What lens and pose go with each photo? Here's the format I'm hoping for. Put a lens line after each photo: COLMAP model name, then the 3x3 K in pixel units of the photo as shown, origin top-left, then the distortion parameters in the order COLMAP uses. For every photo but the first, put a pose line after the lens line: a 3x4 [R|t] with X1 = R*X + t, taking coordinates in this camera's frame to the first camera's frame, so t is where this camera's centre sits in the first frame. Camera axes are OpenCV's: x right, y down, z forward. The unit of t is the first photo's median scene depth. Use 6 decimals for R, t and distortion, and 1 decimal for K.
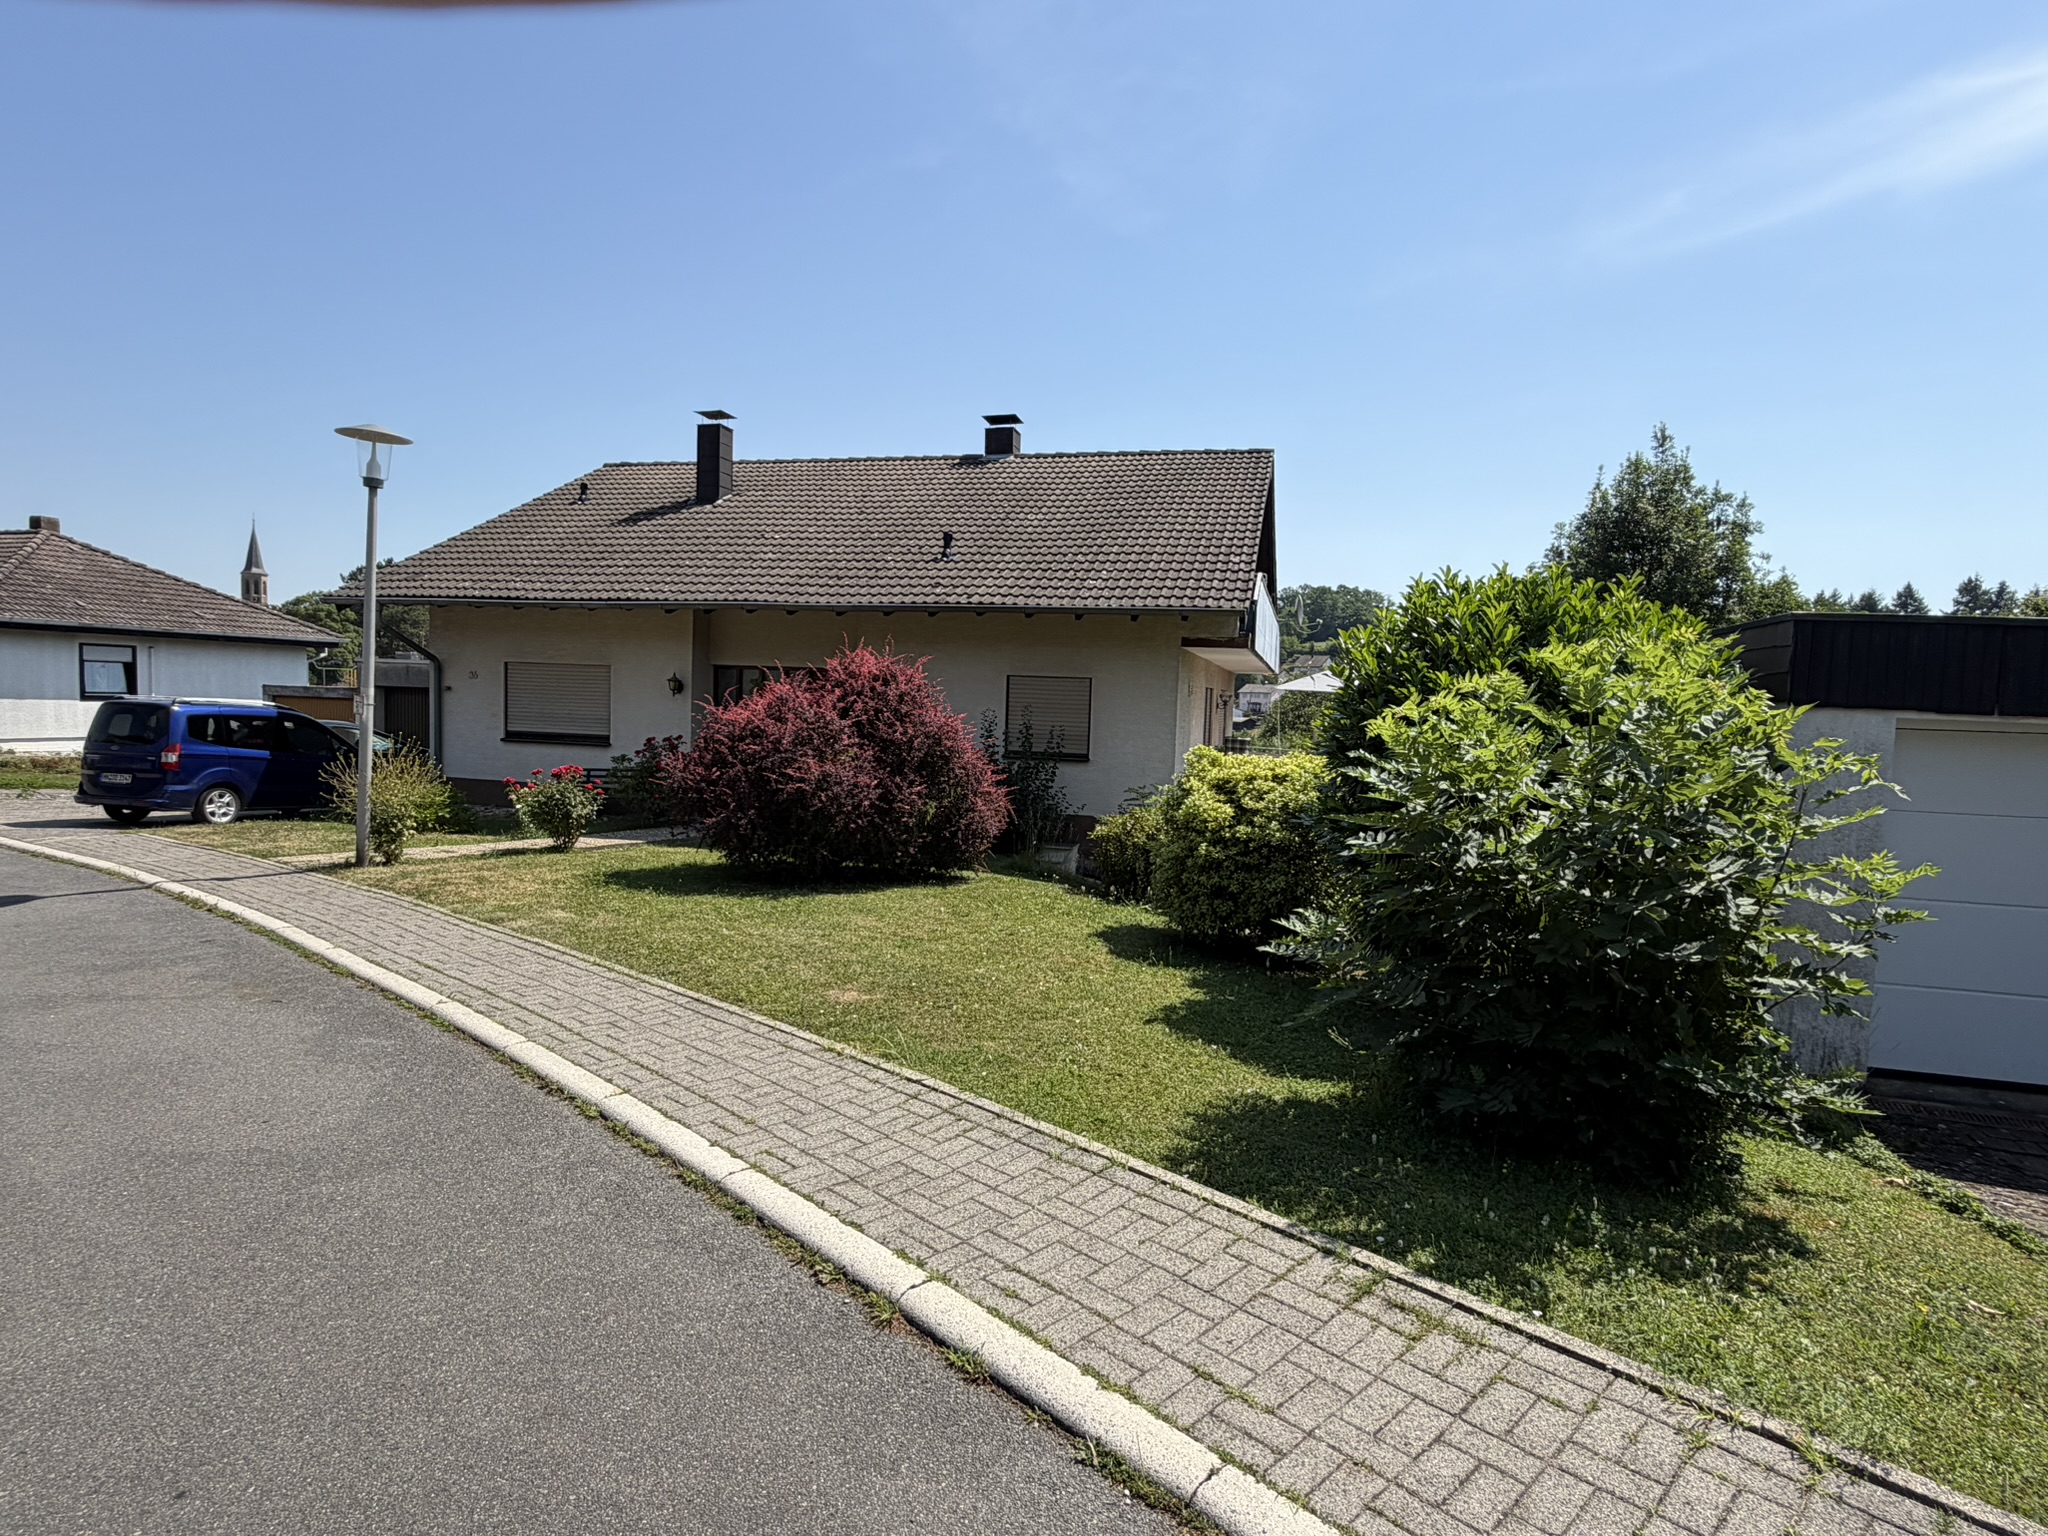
lens RADIAL K [[1107.1, 0, 1024.7], [0, 1107.1, 764.4], [0, 0, 1]] dist [0.025300, -0.000038]
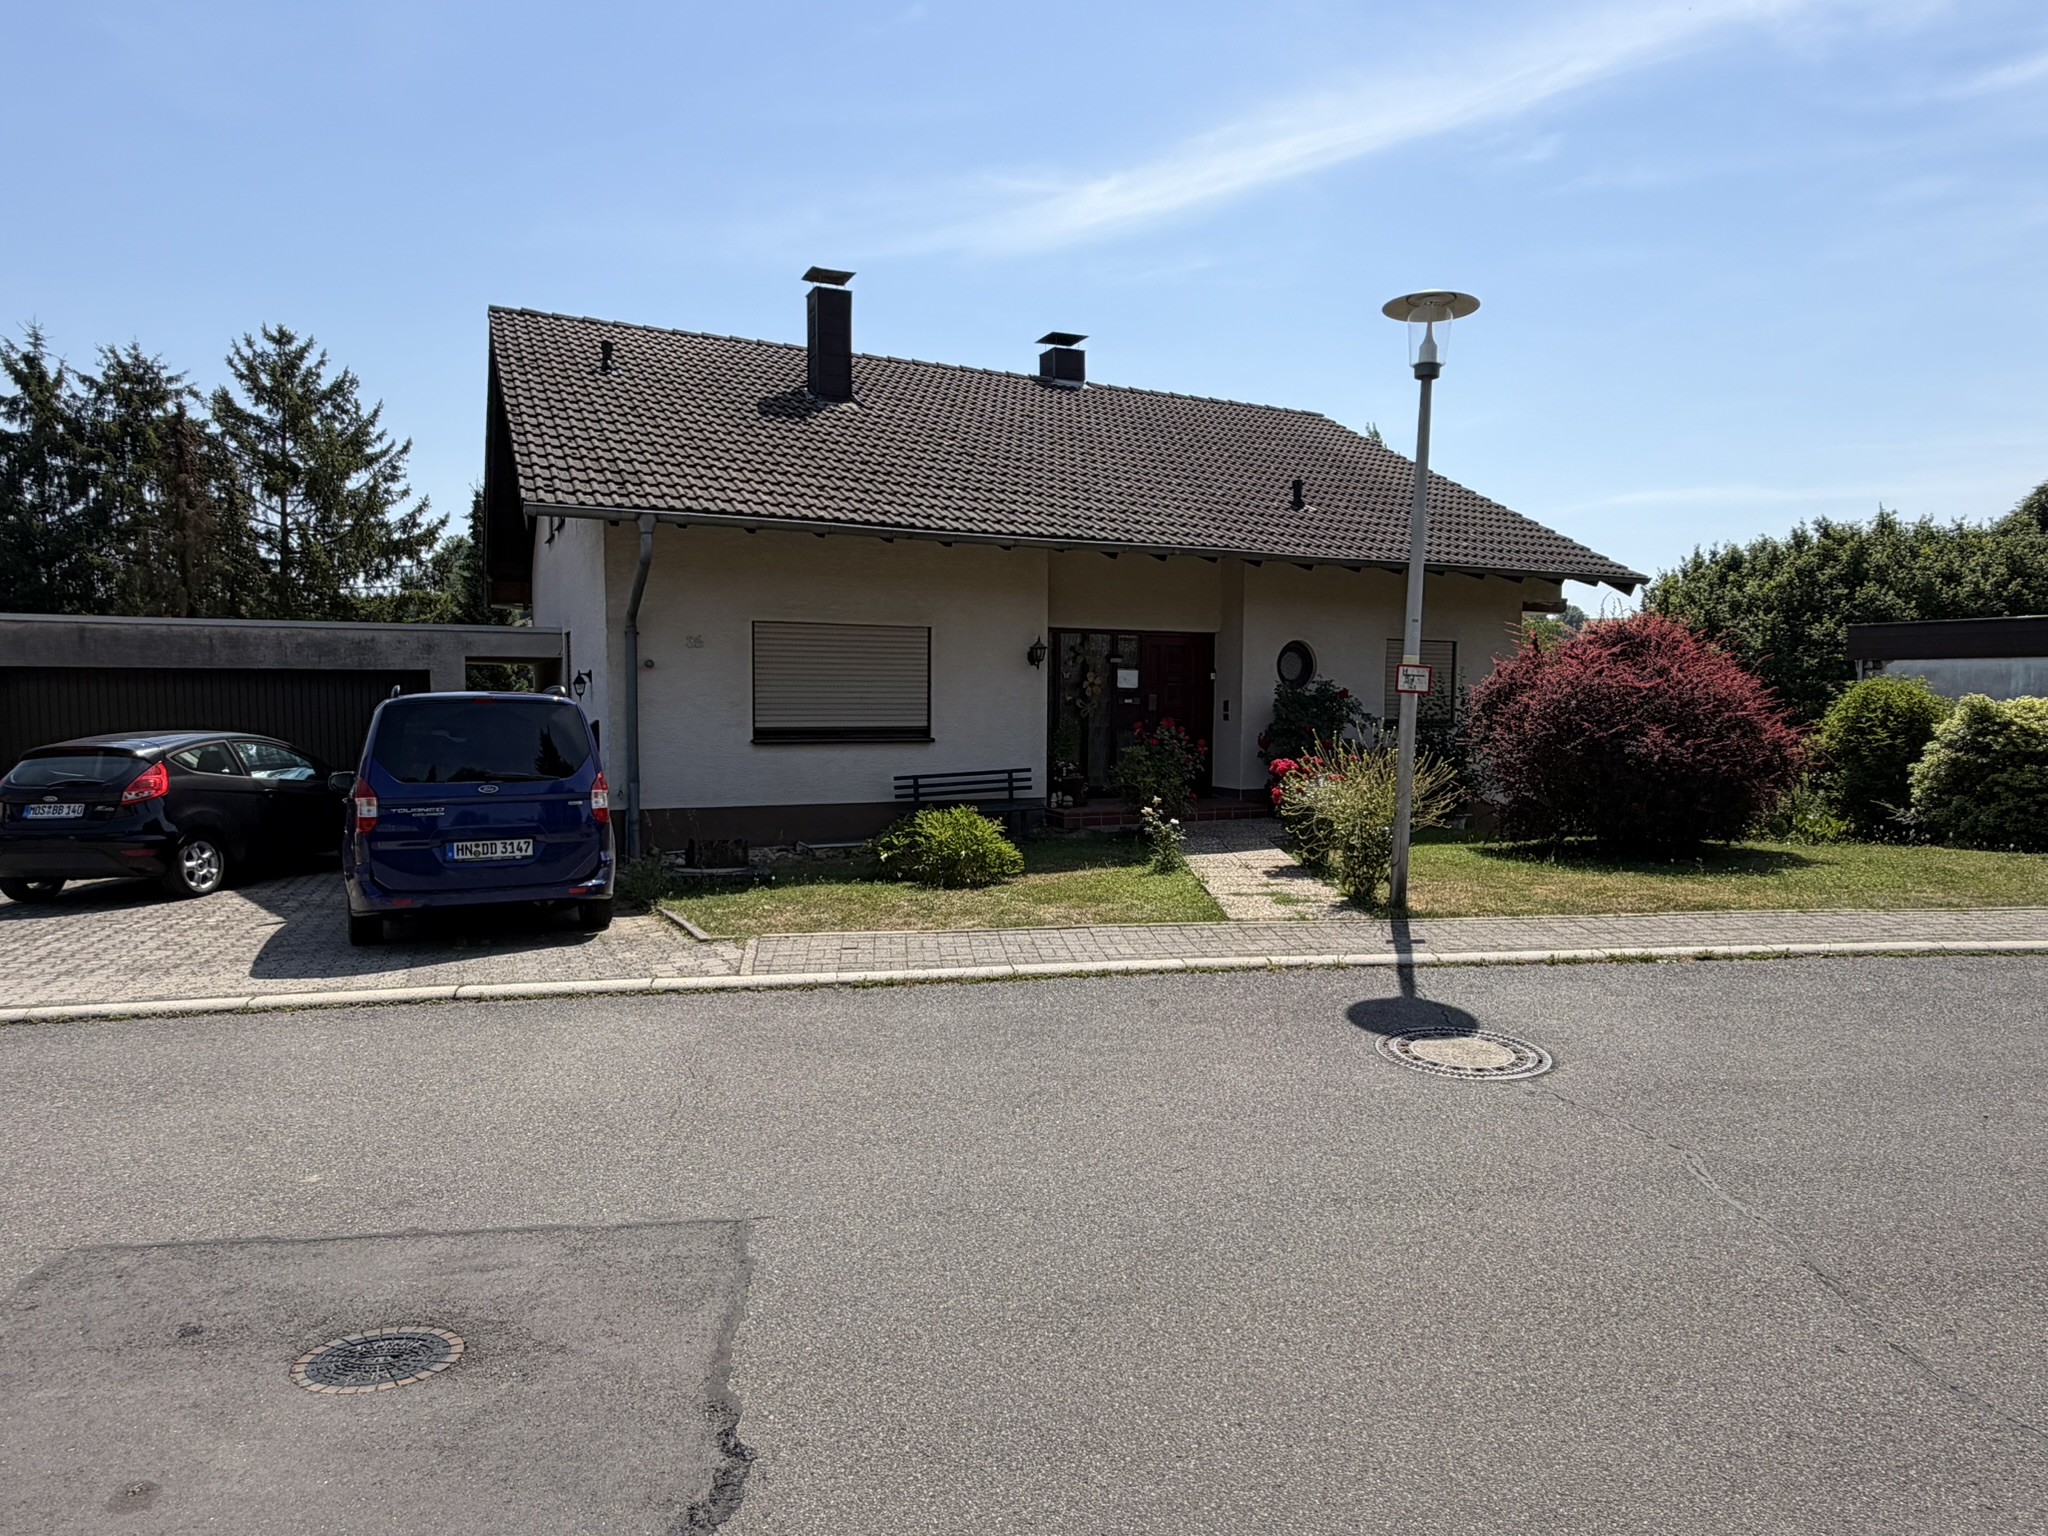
lens RADIAL K [[1231.9, 0, 1032.9], [0, 1231.9, 781.0], [0, 0, 1]] dist [-0.005433, 0.004215]
pose [[0.741954, -0.081655, 0.665460, -0.765565], [0.056826, 0.996643, 0.058934, -0.029943], [-0.668038, -0.005911, 0.744104, 0.330646]]
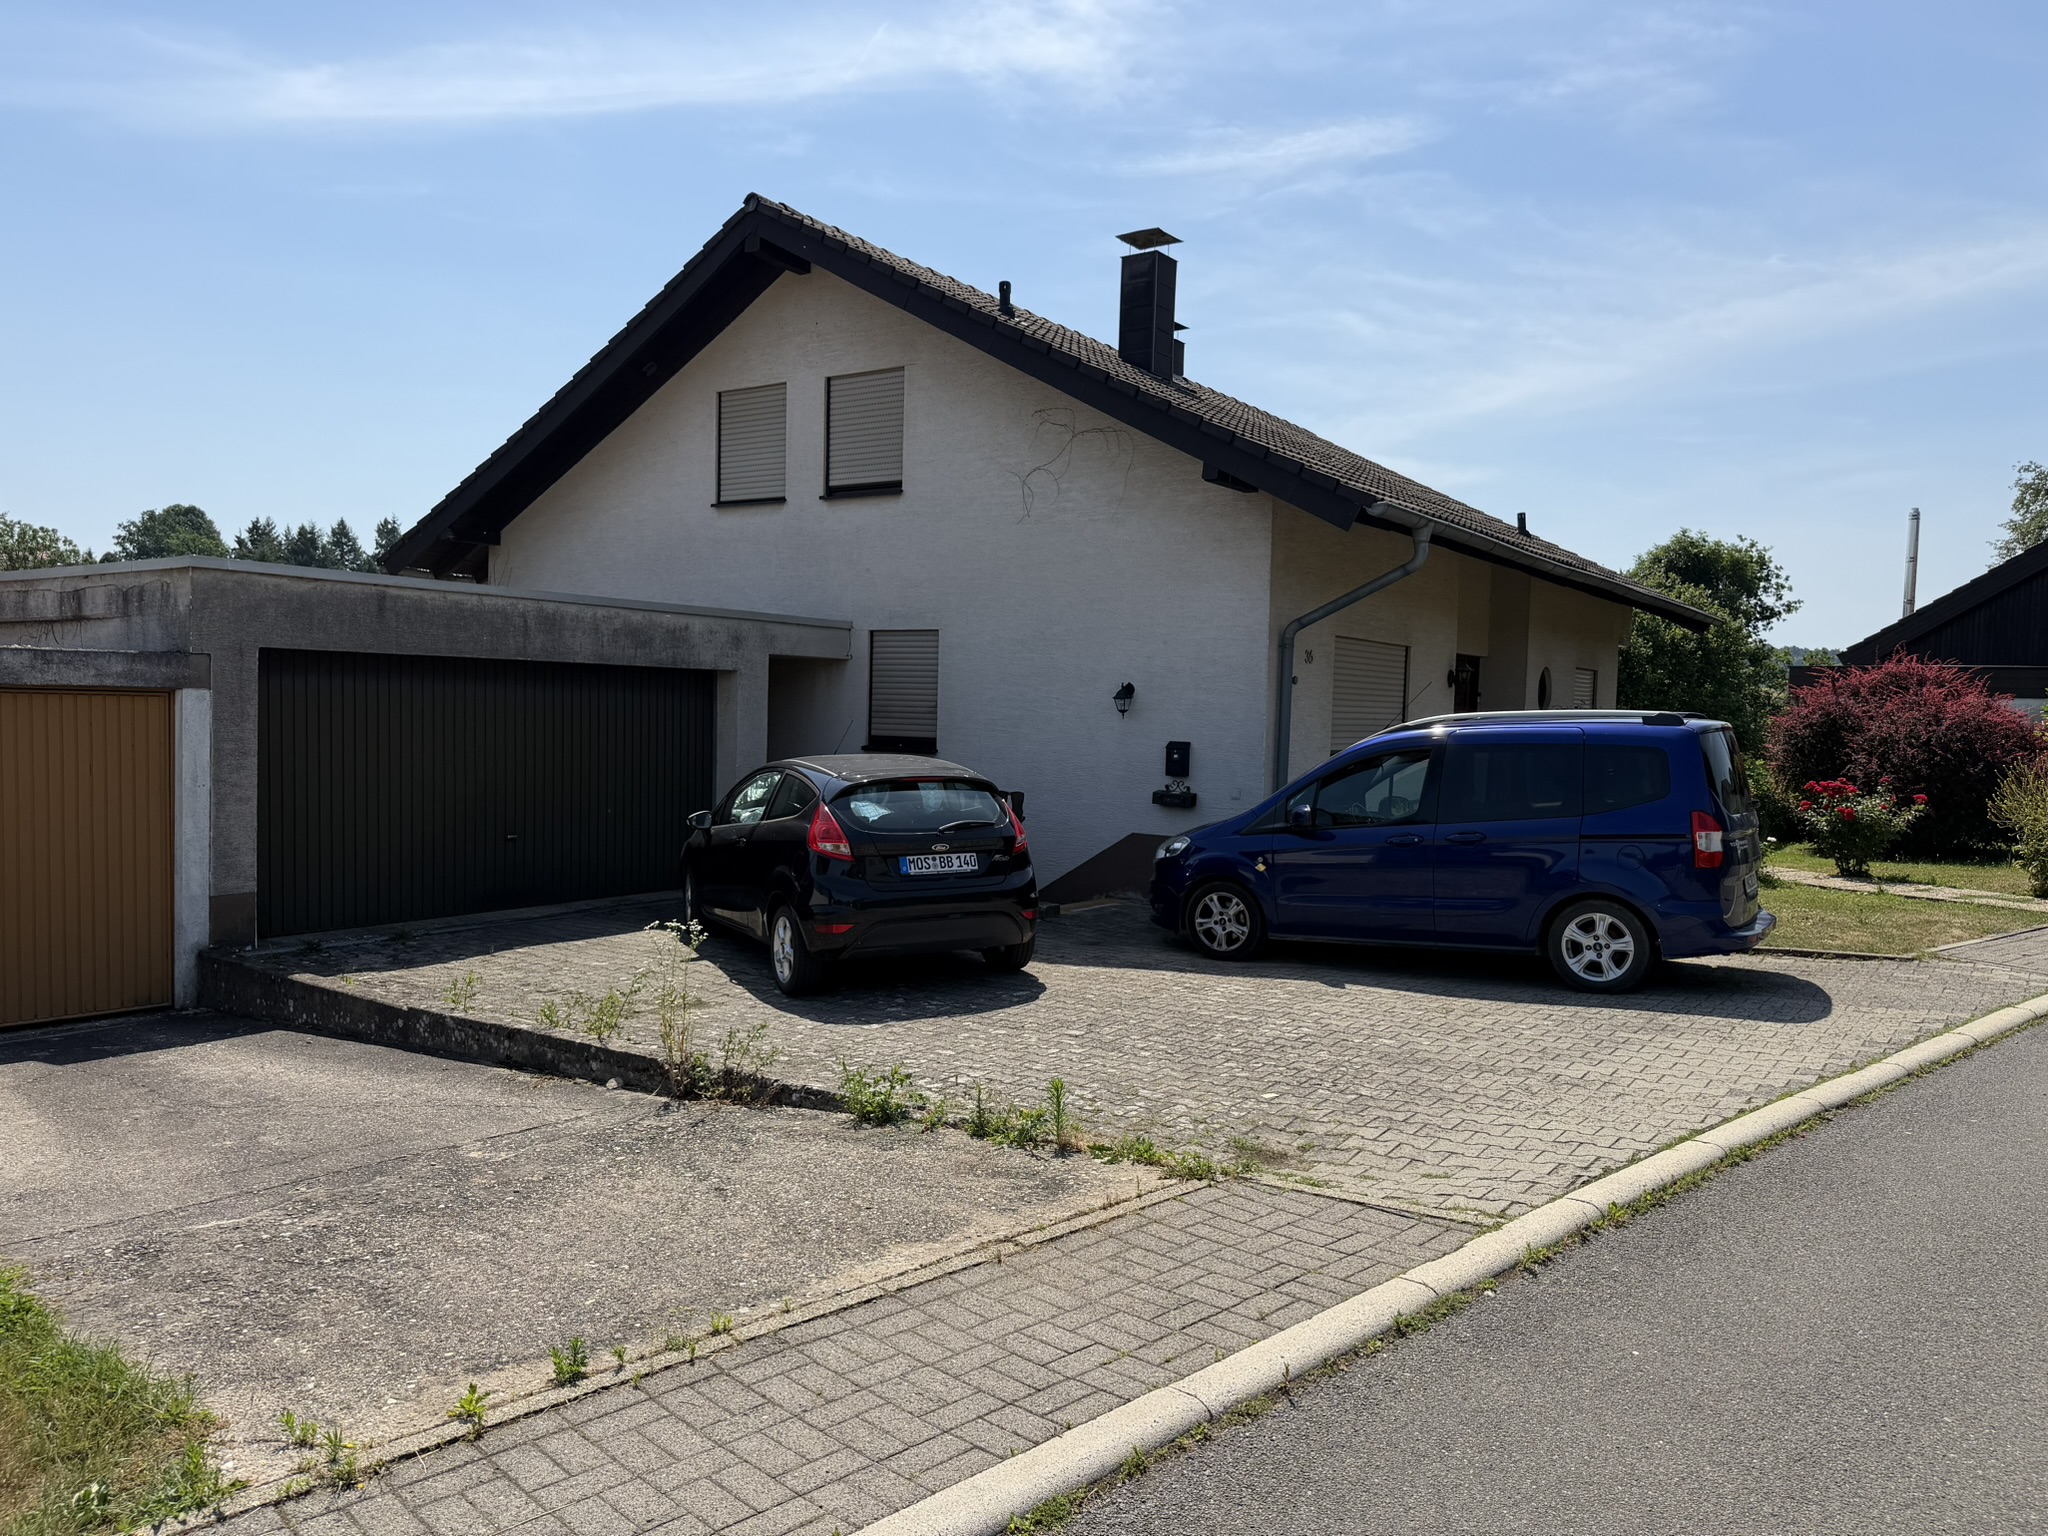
lens RADIAL K [[1458.9, 0, 1036.4], [0, 1458.9, 756.3], [0, 0, 1]] dist [0.054359, -0.023177]
pose [[0.312508, -0.057366, 0.948182, -1.157269], [0.037804, 0.998135, 0.047928, -0.065030], [-0.949163, 0.020867, 0.314093, 0.839562]]
